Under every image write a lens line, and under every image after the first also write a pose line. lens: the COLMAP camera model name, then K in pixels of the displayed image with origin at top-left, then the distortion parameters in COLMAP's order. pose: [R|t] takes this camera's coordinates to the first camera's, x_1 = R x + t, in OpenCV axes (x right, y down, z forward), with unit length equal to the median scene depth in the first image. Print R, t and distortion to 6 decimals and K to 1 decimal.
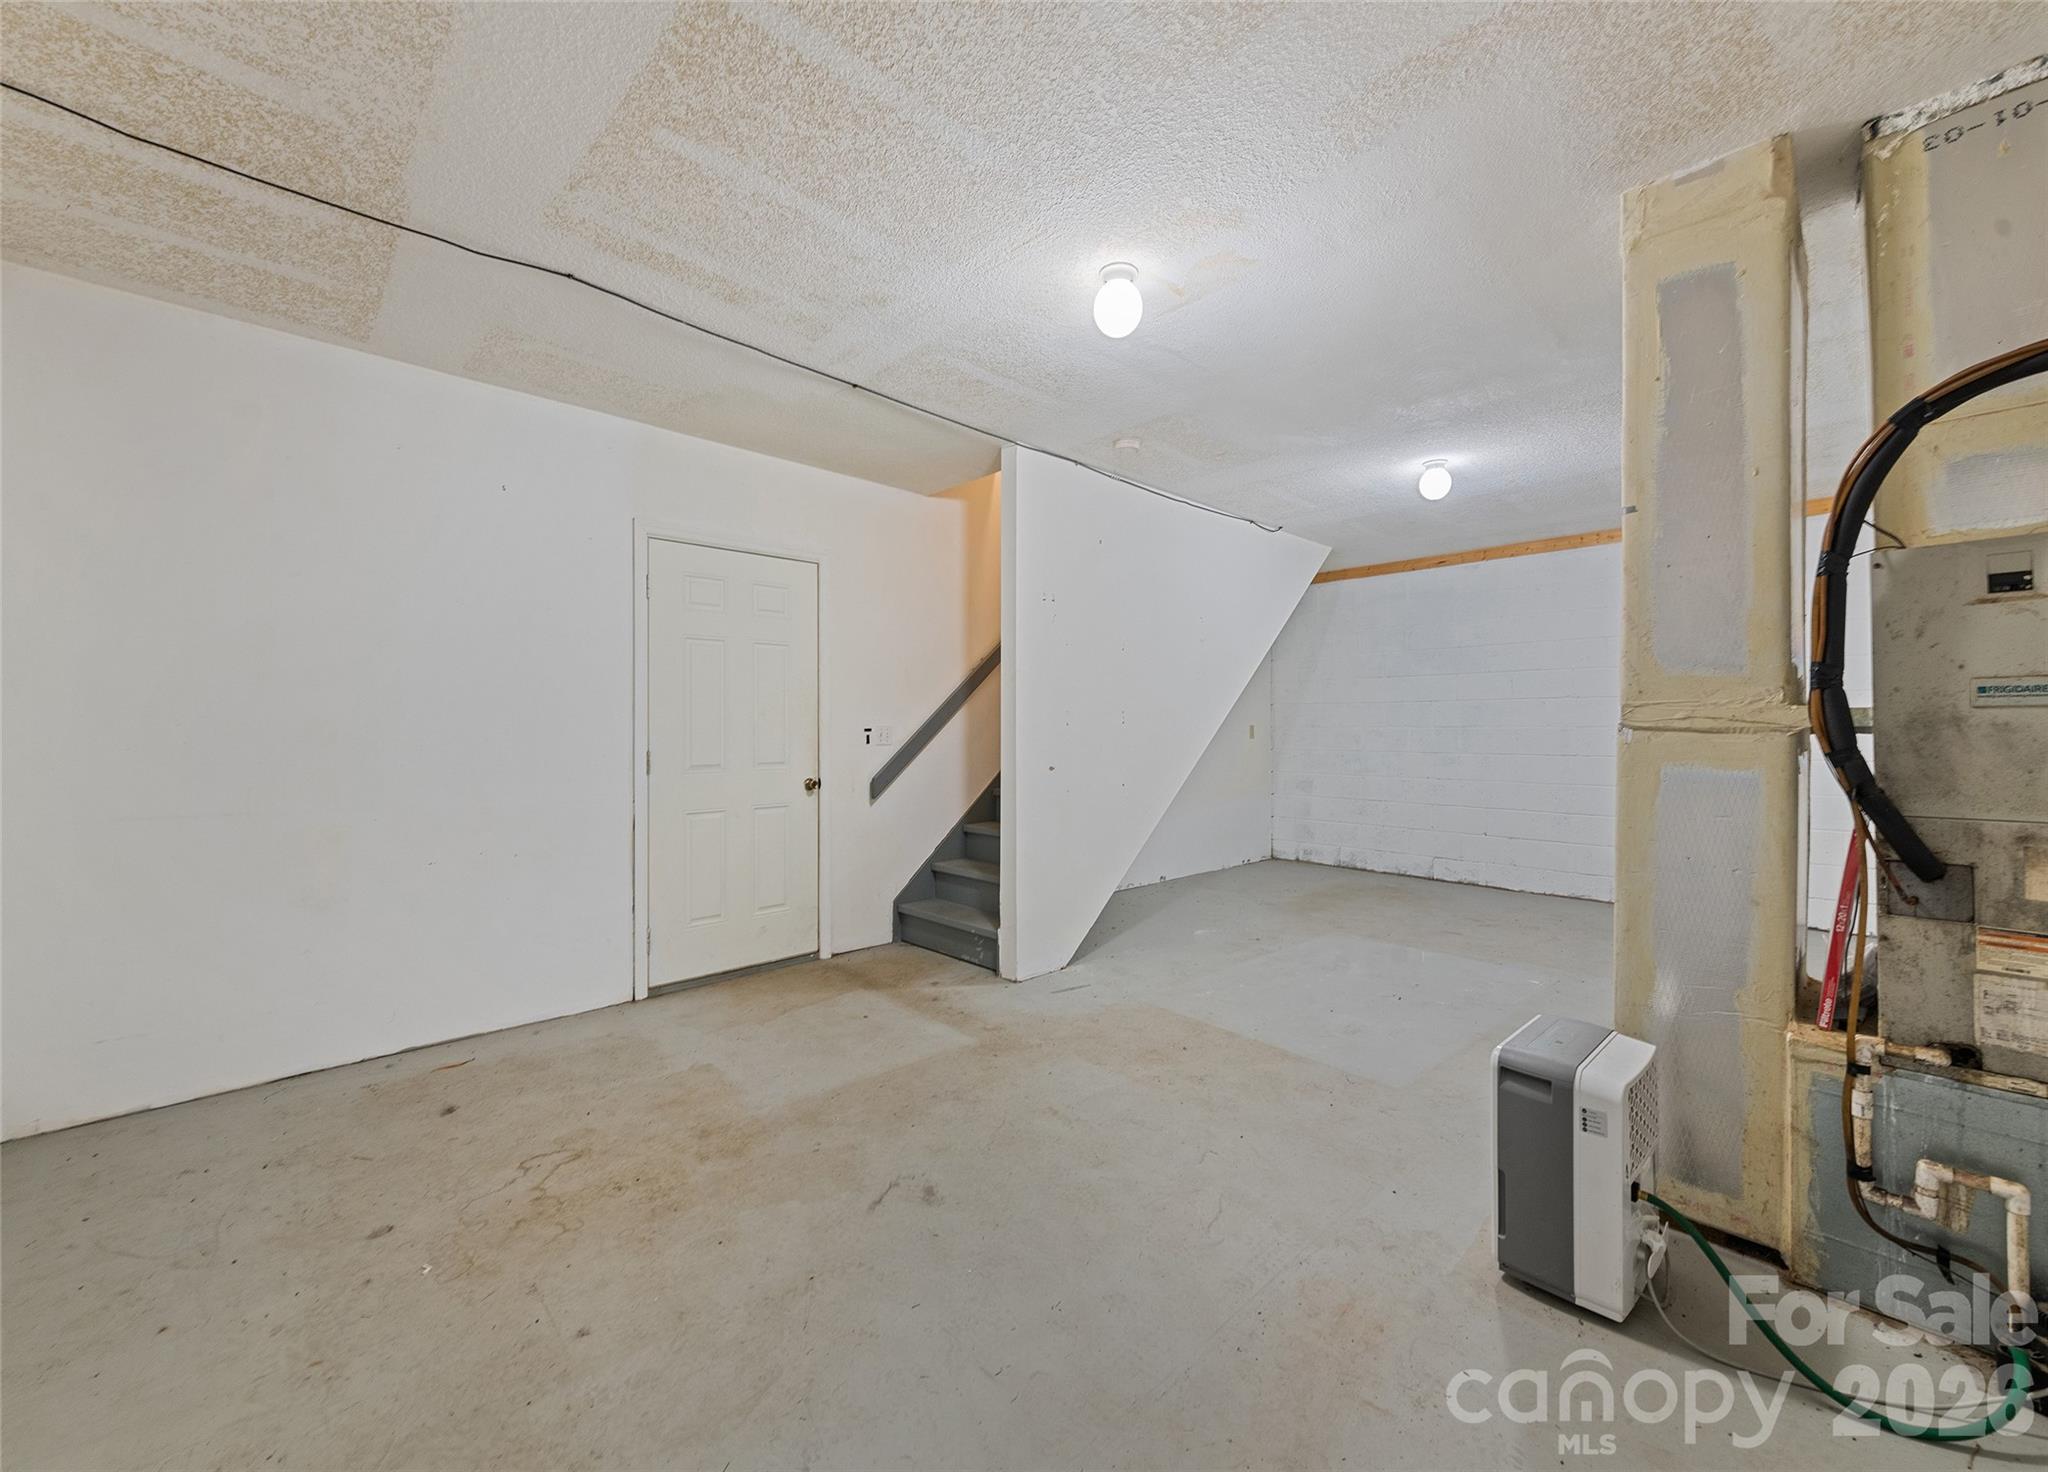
lens RADIAL K [[822.4, 0, 1017.7], [0, 822.4, 705.2], [0, 0, 1]] dist [0.002149, -0.000292]
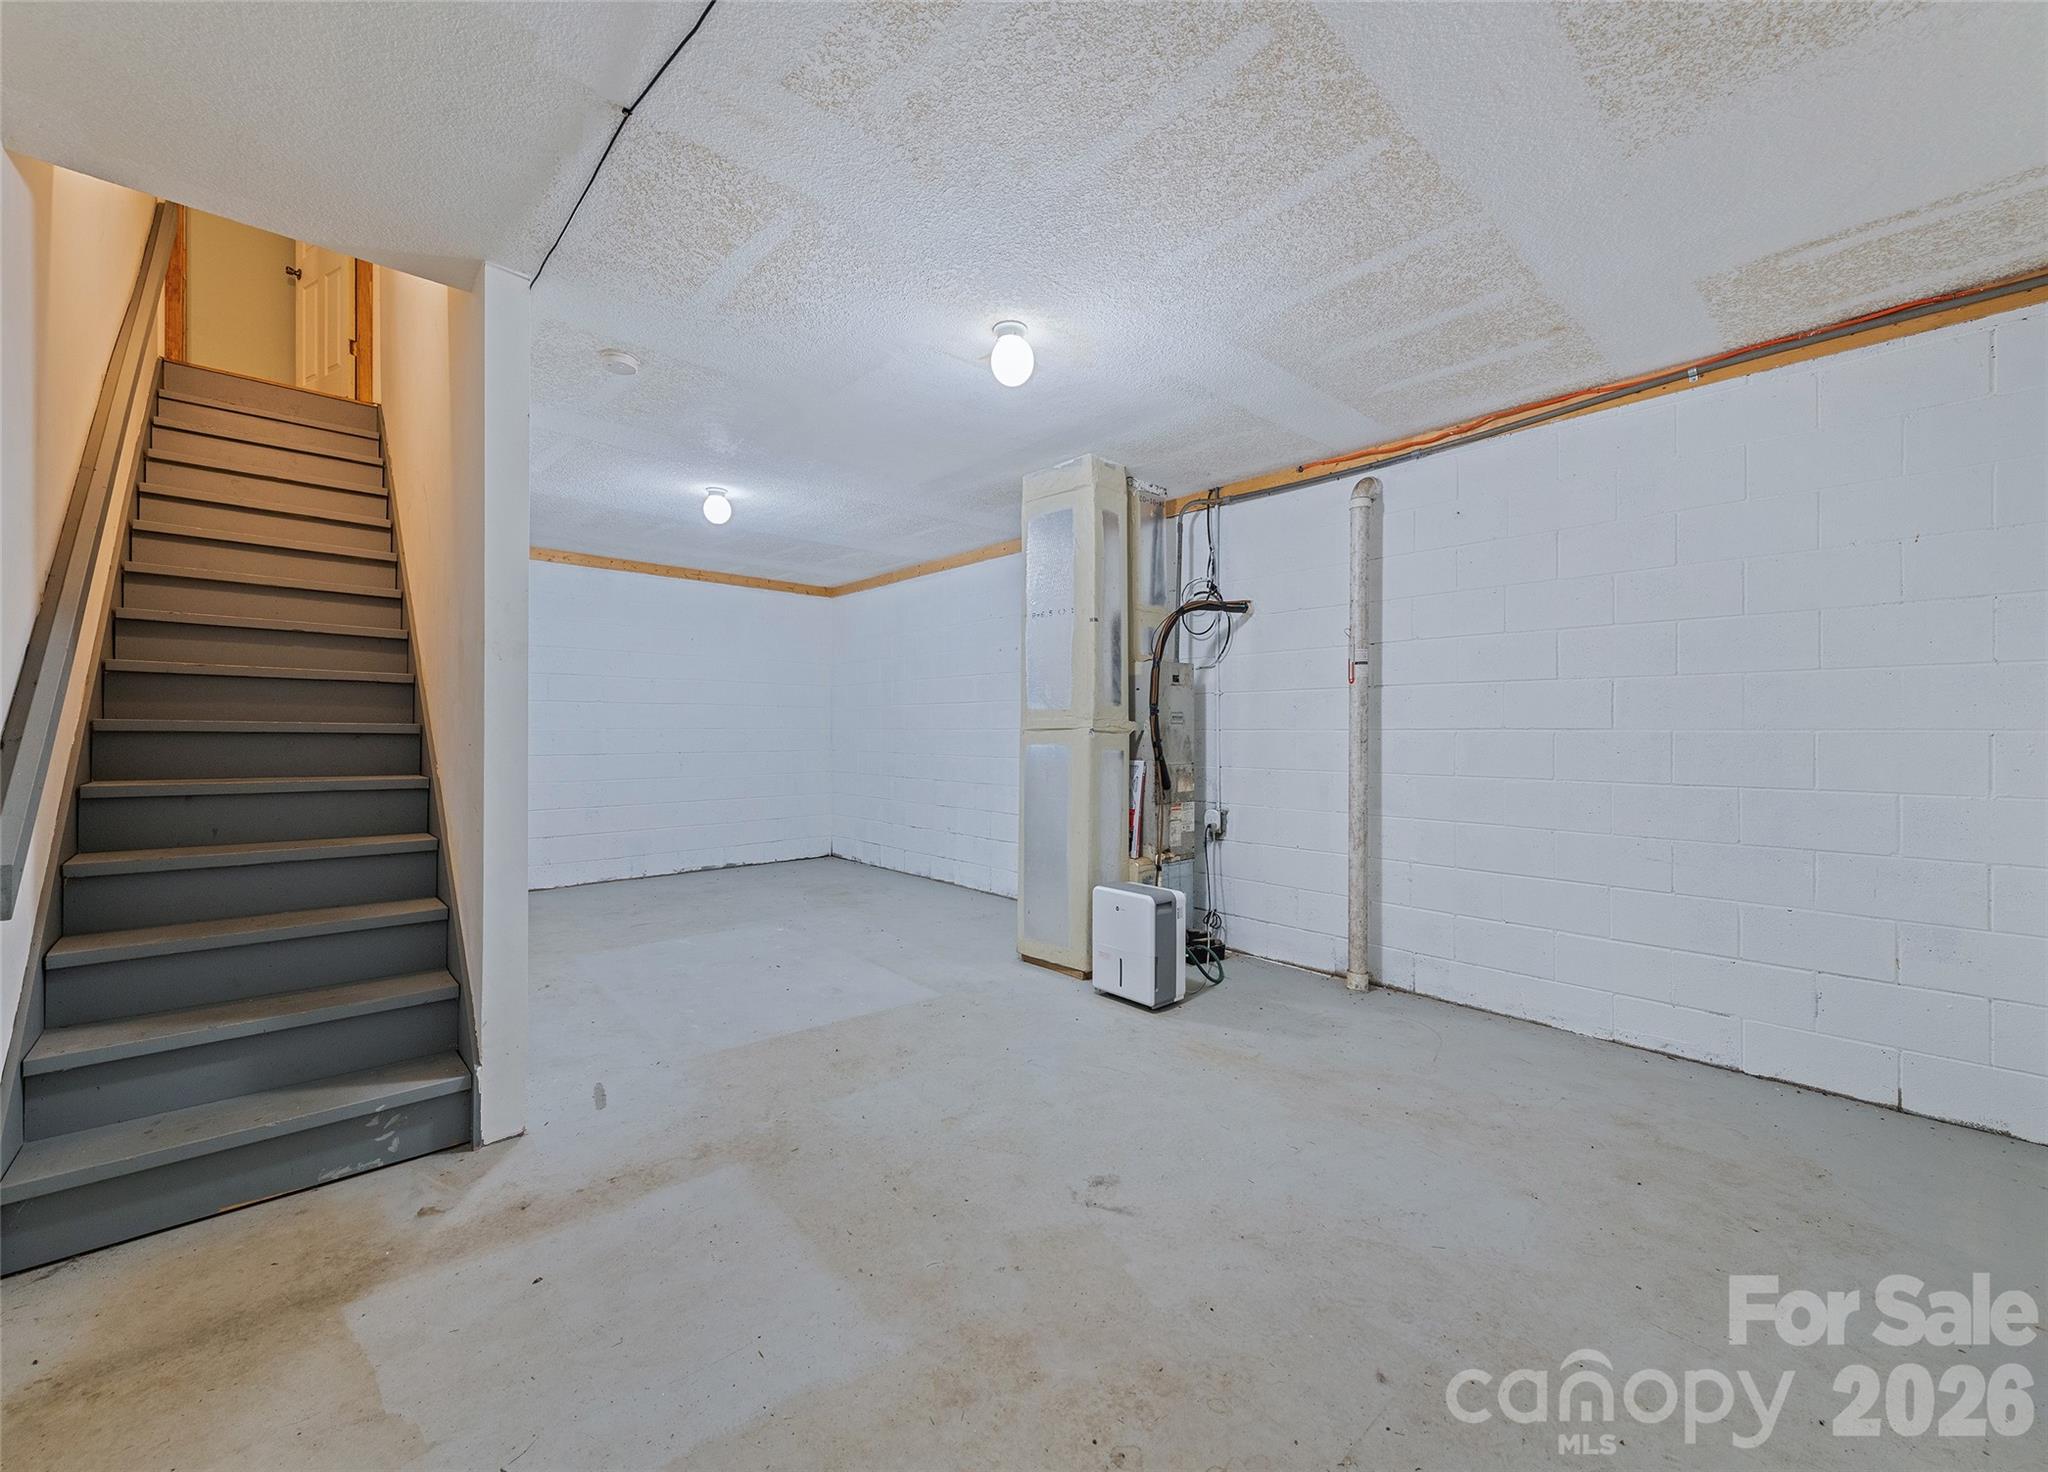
lens RADIAL K [[819.0, 0, 1029.4], [0, 819.0, 717.1], [0, 0, 1]] dist [-0.001163, -0.000328]
pose [[-0.002584, 0.014591, 0.999890, -1.000667], [-0.024671, 0.999588, -0.014651, 0.022615], [-0.999692, -0.024706, -0.002222, 0.967373]]
